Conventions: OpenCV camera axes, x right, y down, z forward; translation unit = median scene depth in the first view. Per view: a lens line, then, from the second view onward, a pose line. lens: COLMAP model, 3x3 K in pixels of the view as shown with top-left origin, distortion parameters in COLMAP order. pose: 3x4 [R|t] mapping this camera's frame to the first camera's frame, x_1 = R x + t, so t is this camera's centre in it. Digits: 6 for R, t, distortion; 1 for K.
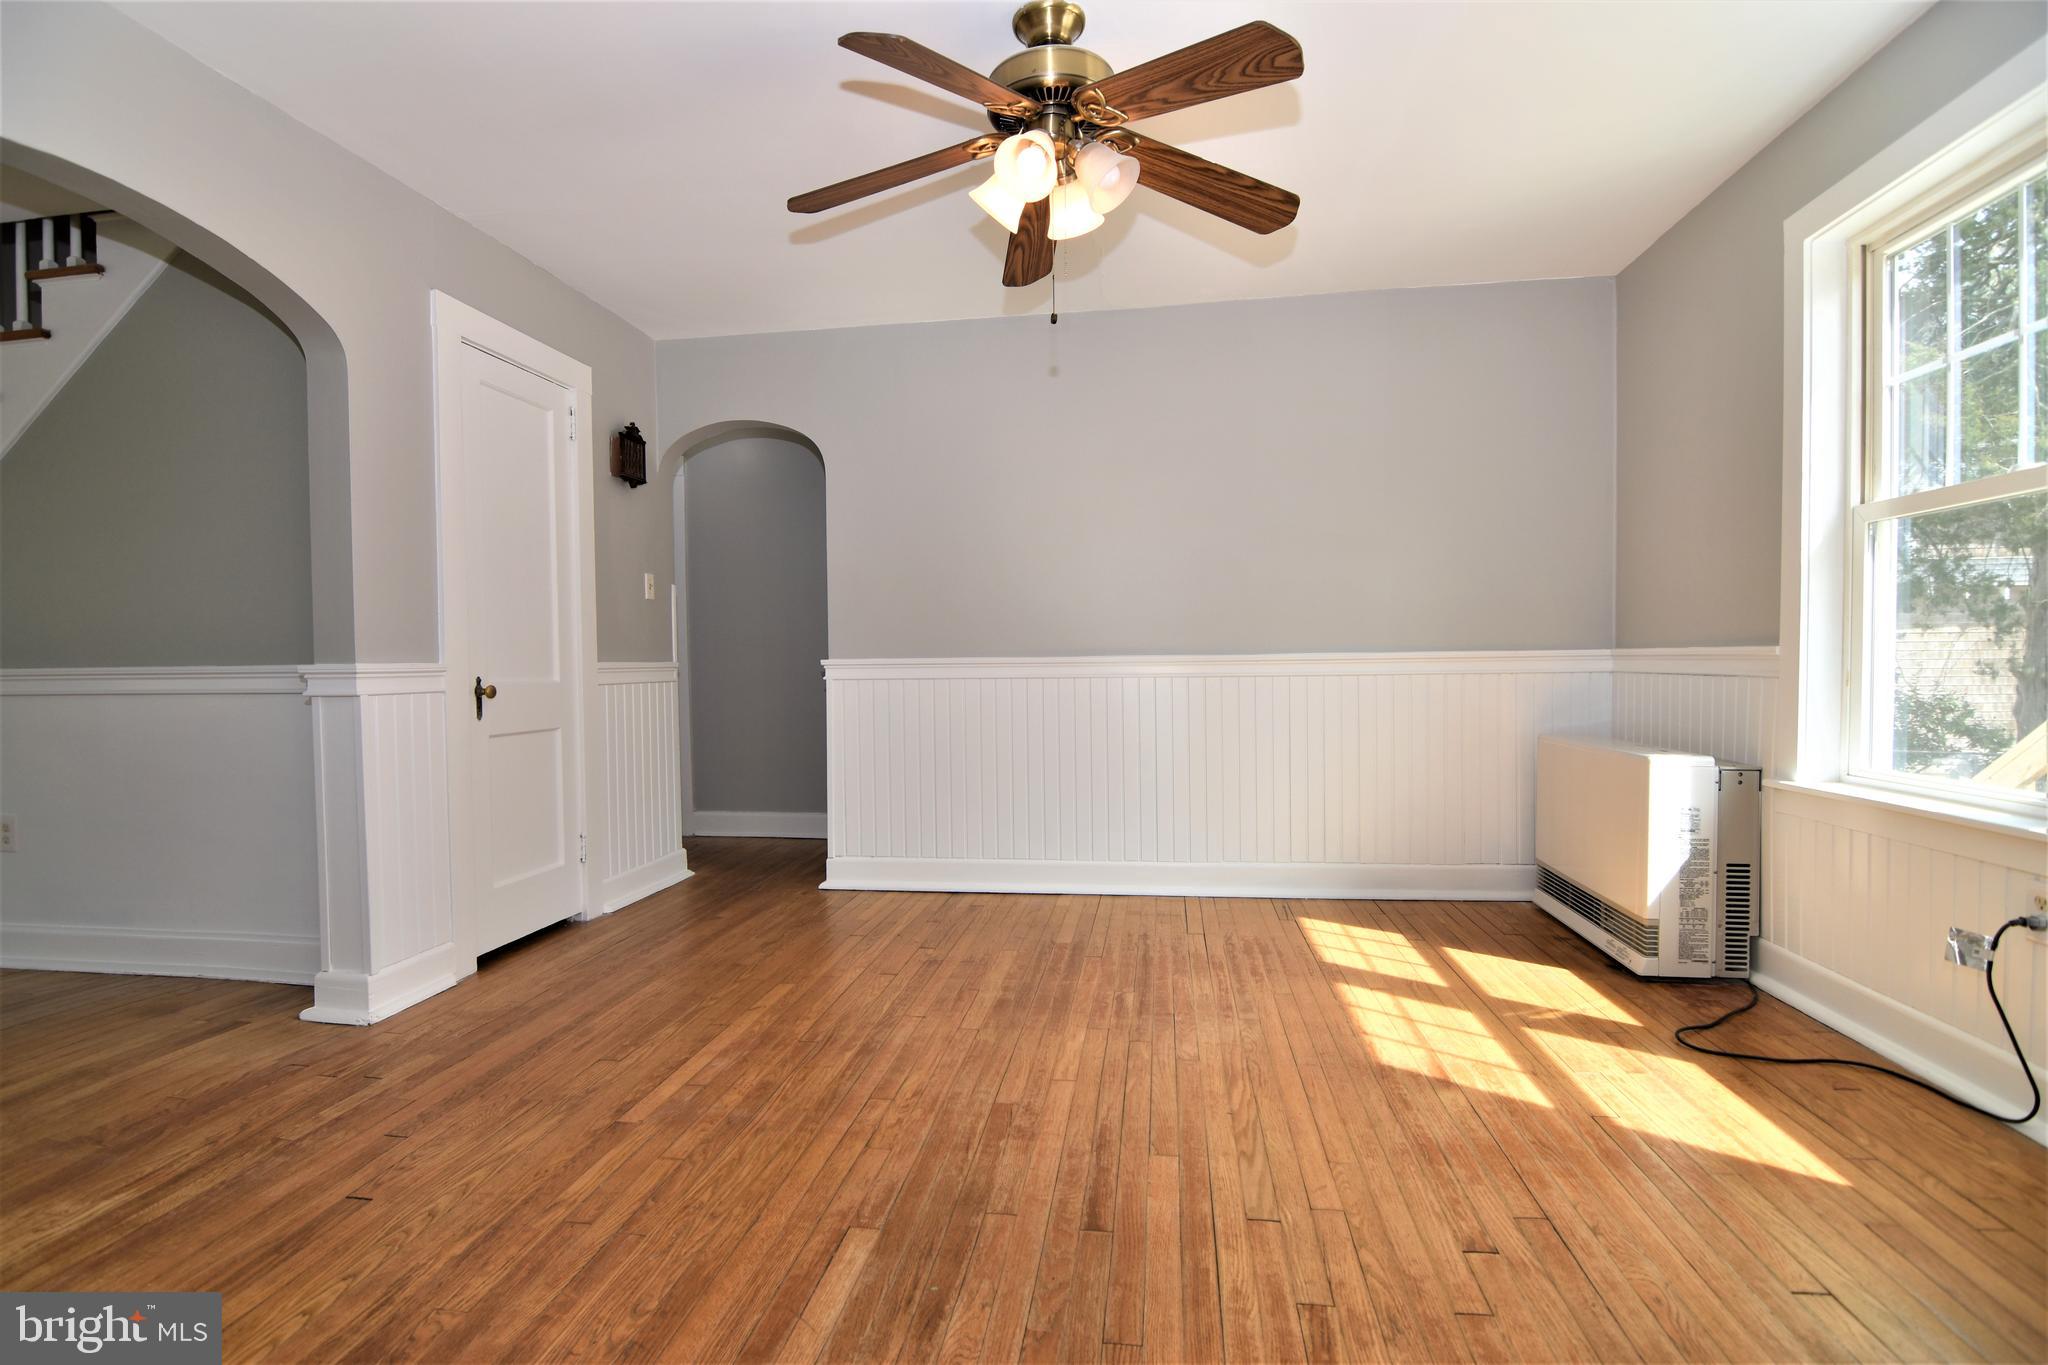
lens RADIAL K [[986.7, 0, 1021.8], [0, 986.7, 687.3], [0, 0, 1]] dist [-0.026419, -0.001993]
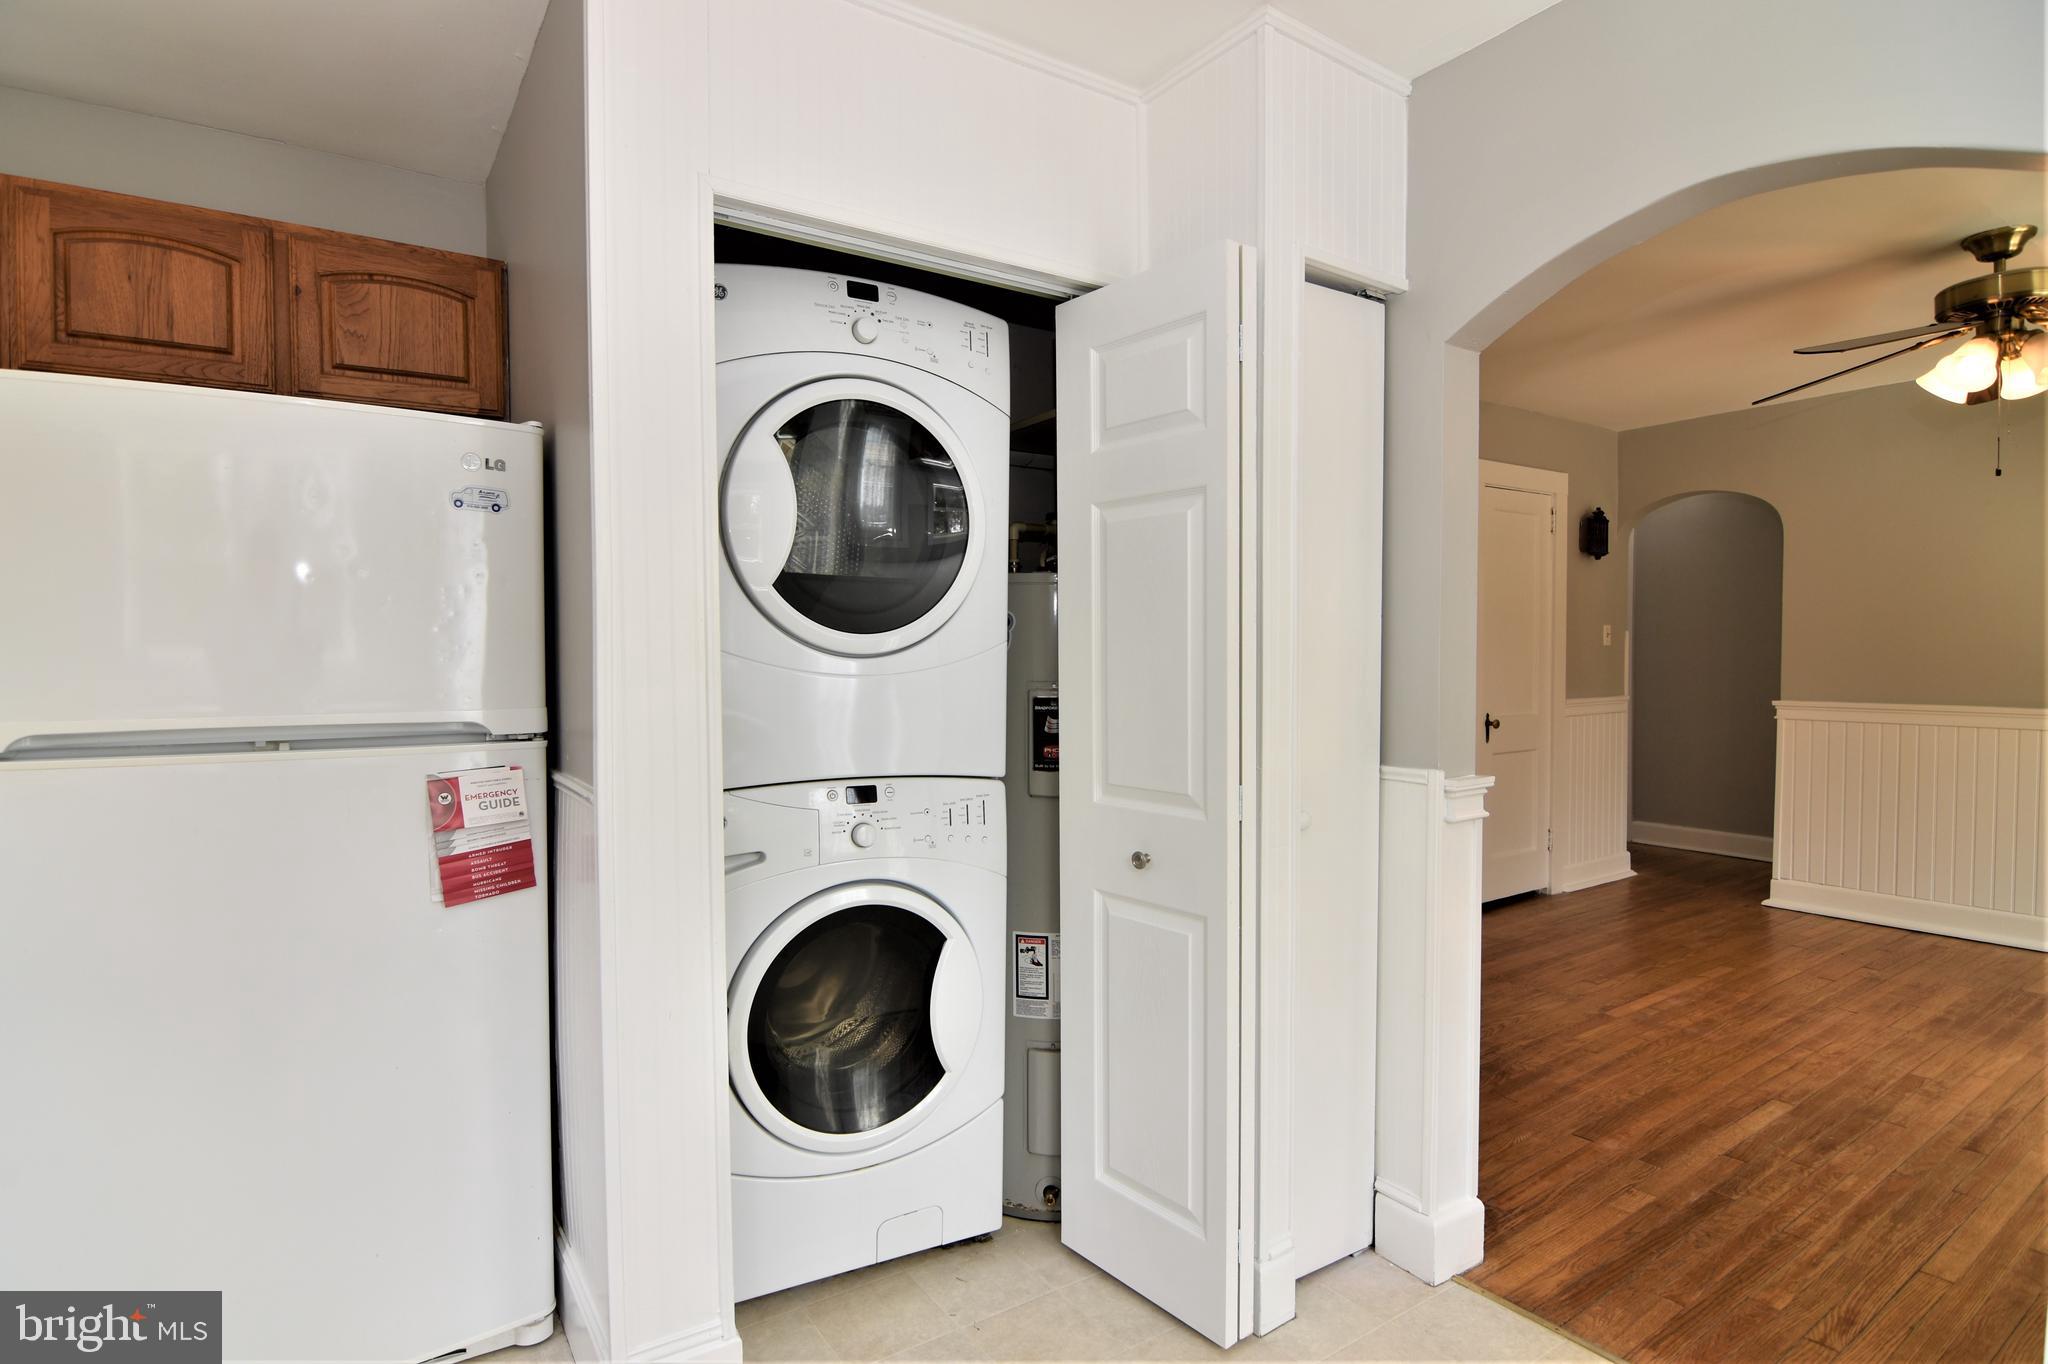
lens RADIAL K [[1042.0, 0, 1027.3], [0, 1042.0, 685.2], [0, 0, 1]] dist [-0.001981, -0.000077]
pose [[0.678100, 0.033975, -0.734184, 0.095404], [-0.021945, 0.999422, 0.025981, -0.062672], [0.734642, -0.001506, 0.678453, -0.450763]]
